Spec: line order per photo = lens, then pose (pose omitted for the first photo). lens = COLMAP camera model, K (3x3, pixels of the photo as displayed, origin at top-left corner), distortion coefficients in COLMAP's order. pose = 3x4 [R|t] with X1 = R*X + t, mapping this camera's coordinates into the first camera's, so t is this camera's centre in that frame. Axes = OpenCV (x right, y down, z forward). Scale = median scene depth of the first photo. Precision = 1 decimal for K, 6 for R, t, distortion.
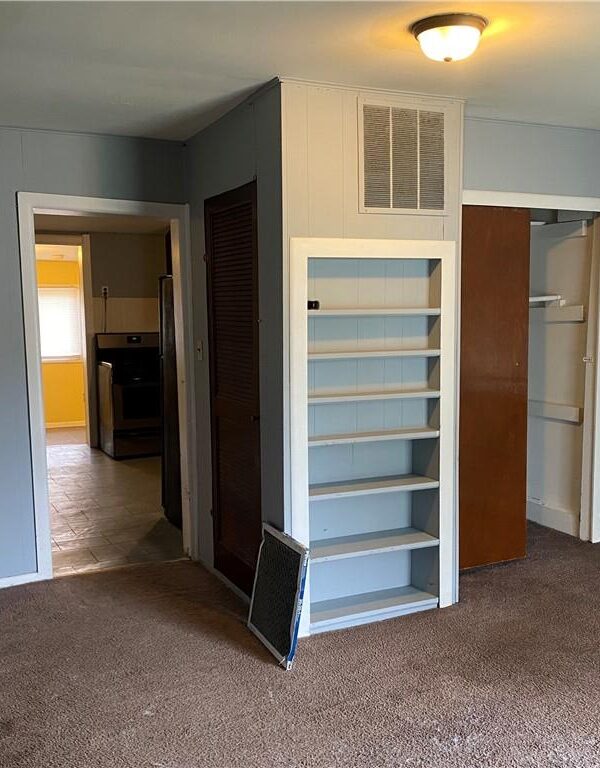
lens RADIAL K [[765.0, 0, 290.5], [0, 765.0, 385.5], [0, 0, 1]] dist [0.188249, -0.524755]
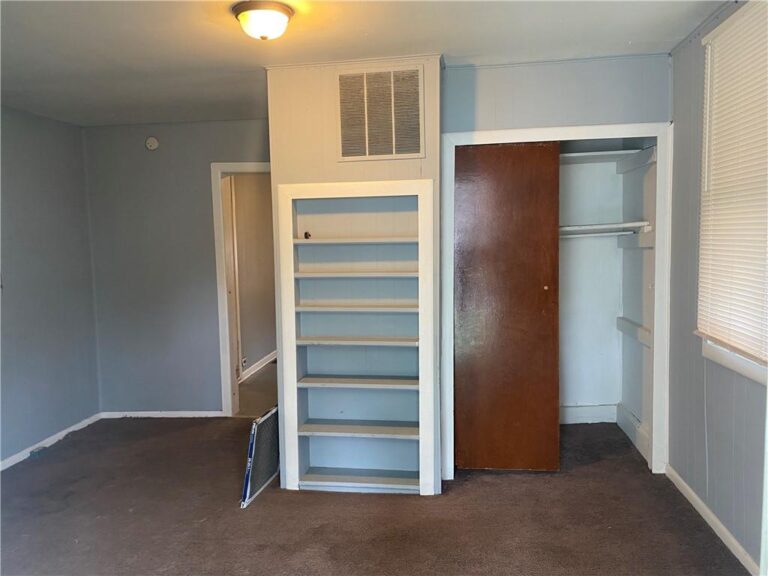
lens RADIAL K [[576.9, 0, 384.0], [0, 576.9, 288.0], [0, 0, 1]] dist [0.087347, -0.147986]
pose [[0.837108, 0.042468, -0.545386, 0.653296], [-0.044021, 0.998978, 0.010221, -0.031576], [0.545263, 0.015452, 0.838122, 0.251391]]
